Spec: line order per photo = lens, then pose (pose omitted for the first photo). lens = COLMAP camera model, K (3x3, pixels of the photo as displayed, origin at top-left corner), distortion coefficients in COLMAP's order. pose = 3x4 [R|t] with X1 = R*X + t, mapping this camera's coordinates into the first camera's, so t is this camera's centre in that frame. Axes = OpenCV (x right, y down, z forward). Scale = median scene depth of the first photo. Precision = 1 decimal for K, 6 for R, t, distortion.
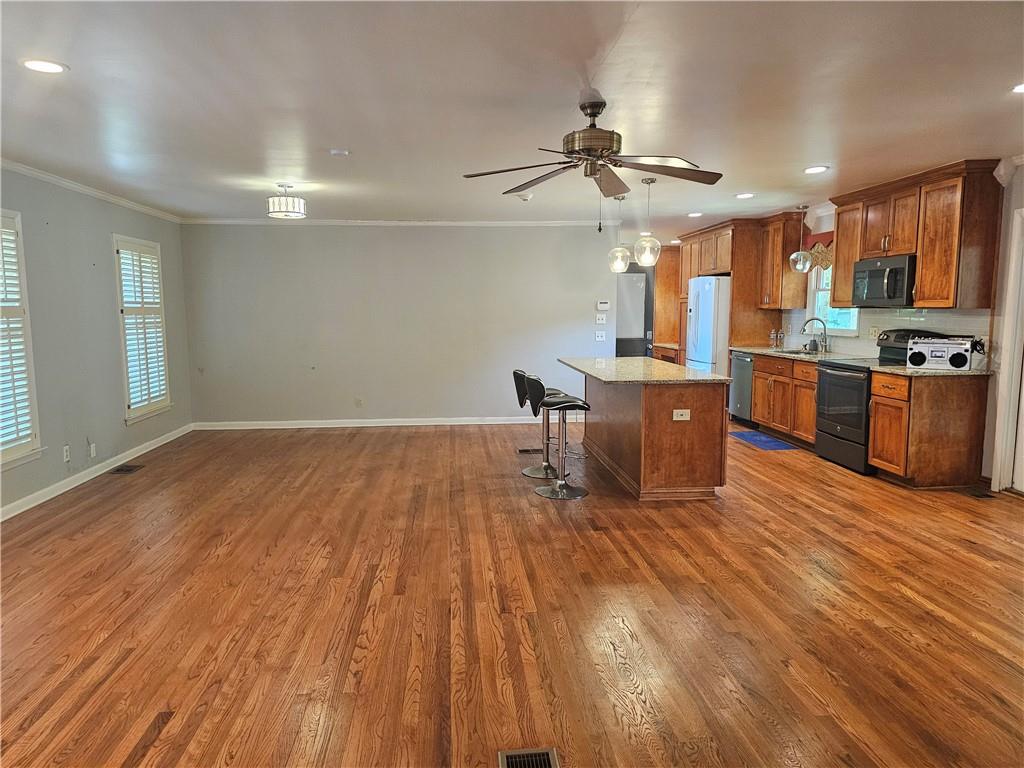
lens RADIAL K [[676.7, 0, 502.7], [0, 676.7, 385.0], [0, 0, 1]] dist [0.047479, -0.037382]
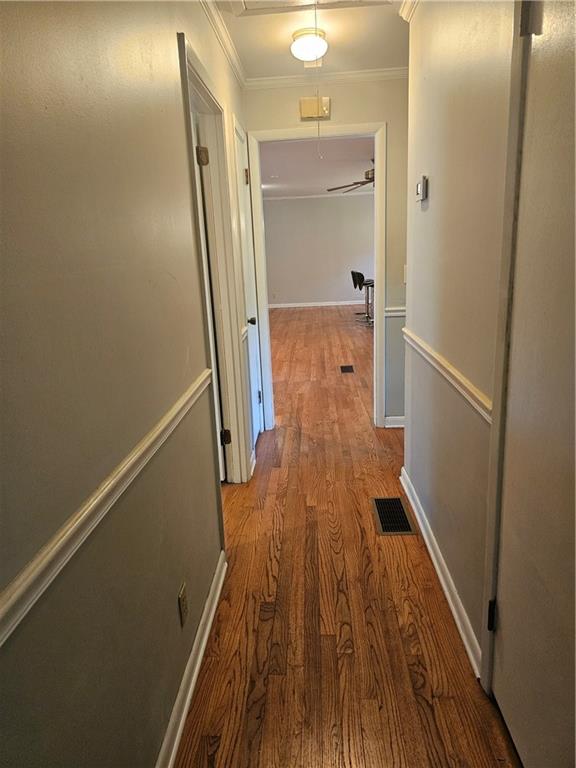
lens RADIAL K [[507.5, 0, 284.3], [0, 507.5, 386.5], [0, 0, 1]] dist [0.047479, -0.037382]
pose [[0.989478, -0.001492, -0.144675, 0.041947], [0.024267, 0.987492, 0.155789, 0.089145], [0.142633, -0.157661, 0.977138, -0.714704]]
